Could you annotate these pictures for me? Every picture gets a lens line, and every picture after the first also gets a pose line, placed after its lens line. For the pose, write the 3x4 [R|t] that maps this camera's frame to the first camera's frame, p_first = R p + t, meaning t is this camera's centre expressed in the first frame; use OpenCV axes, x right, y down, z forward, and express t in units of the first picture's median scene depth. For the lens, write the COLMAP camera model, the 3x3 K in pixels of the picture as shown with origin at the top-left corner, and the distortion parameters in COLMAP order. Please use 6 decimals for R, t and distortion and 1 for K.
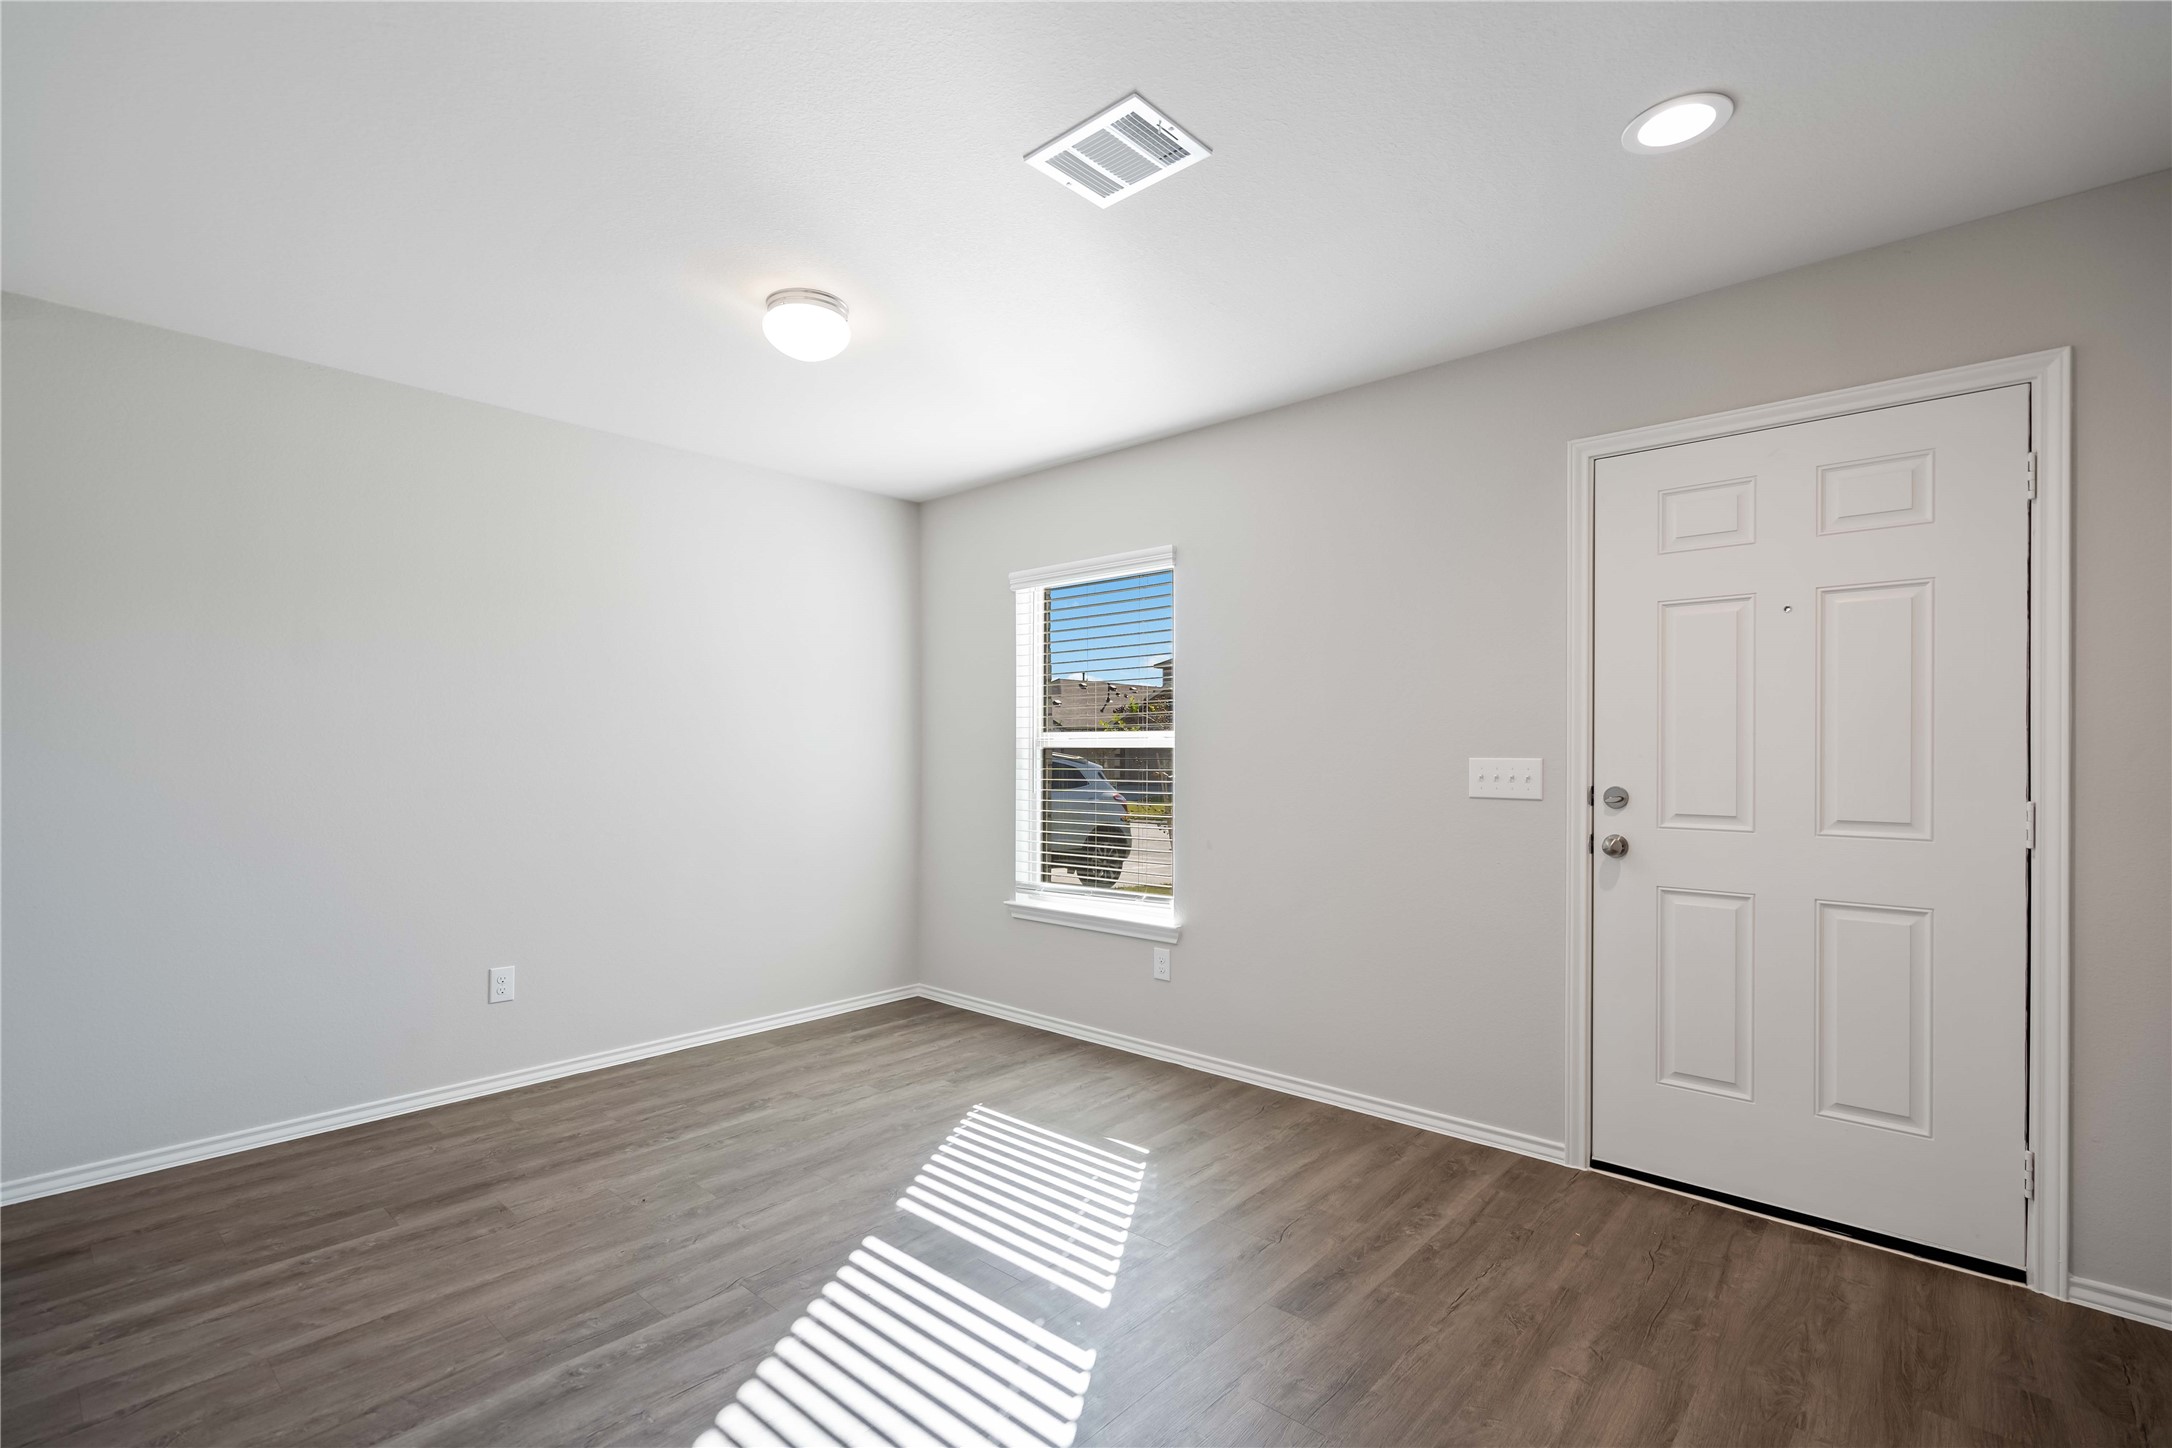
lens RADIAL K [[1001.3, 0, 1082.1], [0, 1001.3, 756.6], [0, 0, 1]] dist [0.003941, 0.000812]
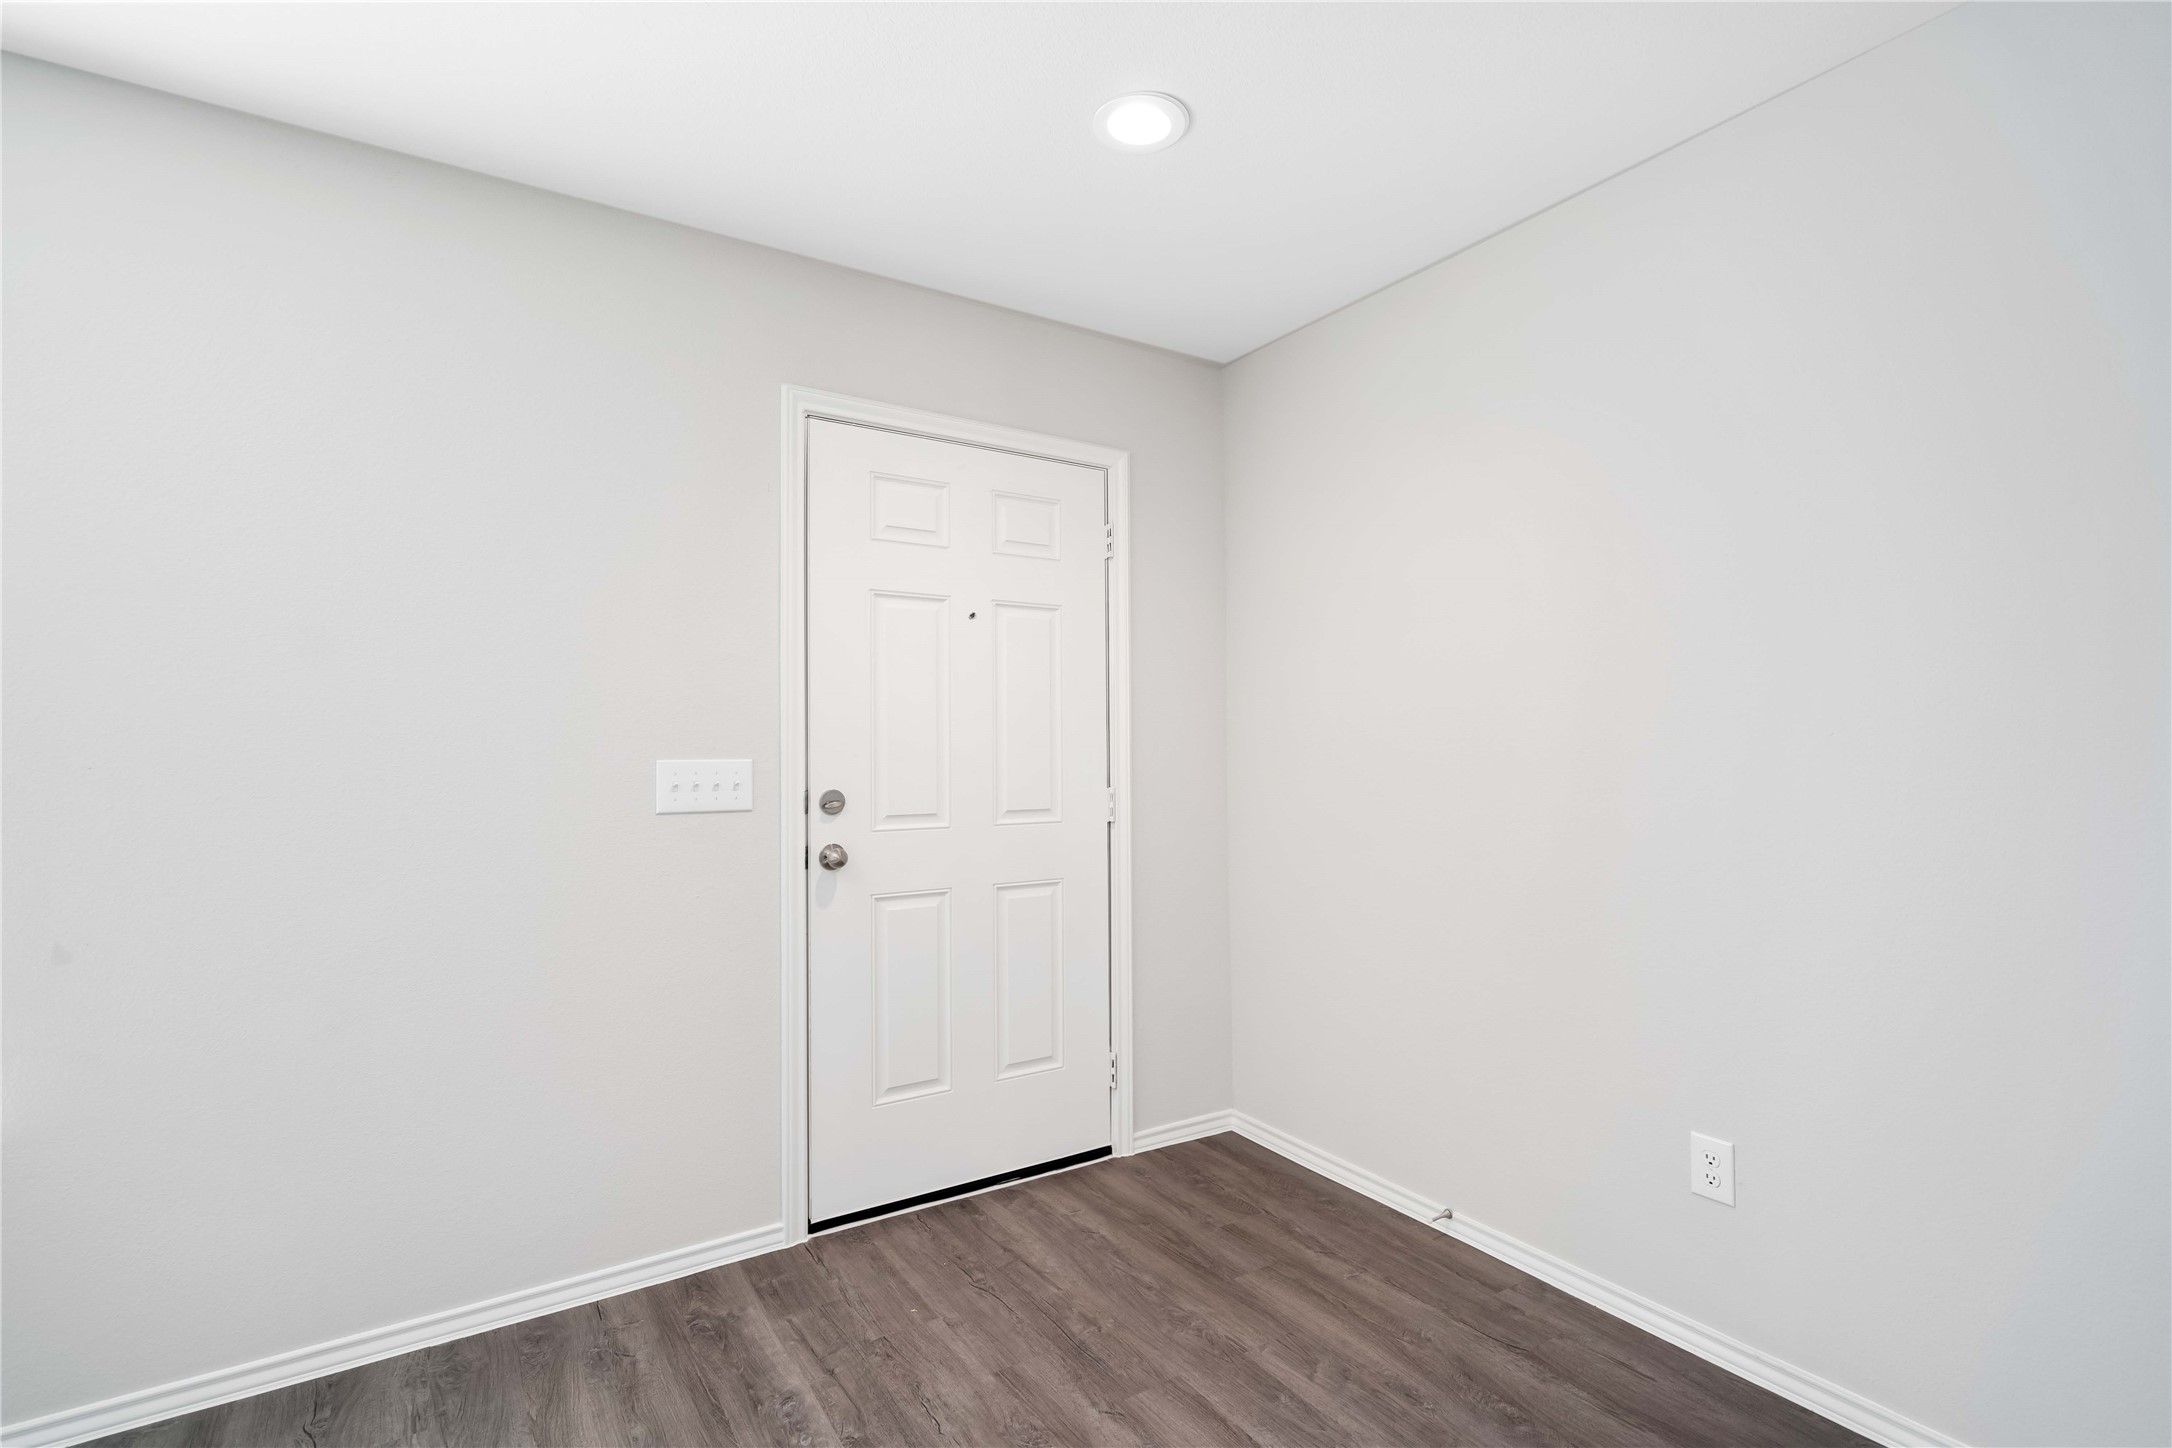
lens RADIAL K [[988.4, 0, 1081.0], [0, 988.4, 741.2], [0, 0, 1]] dist [-0.000174, 0.000593]
pose [[0.256575, 0.002034, 0.966522, -0.269499], [0.007696, 0.999962, -0.004147, -0.008188], [-0.966494, 0.008502, 0.256550, 0.589329]]
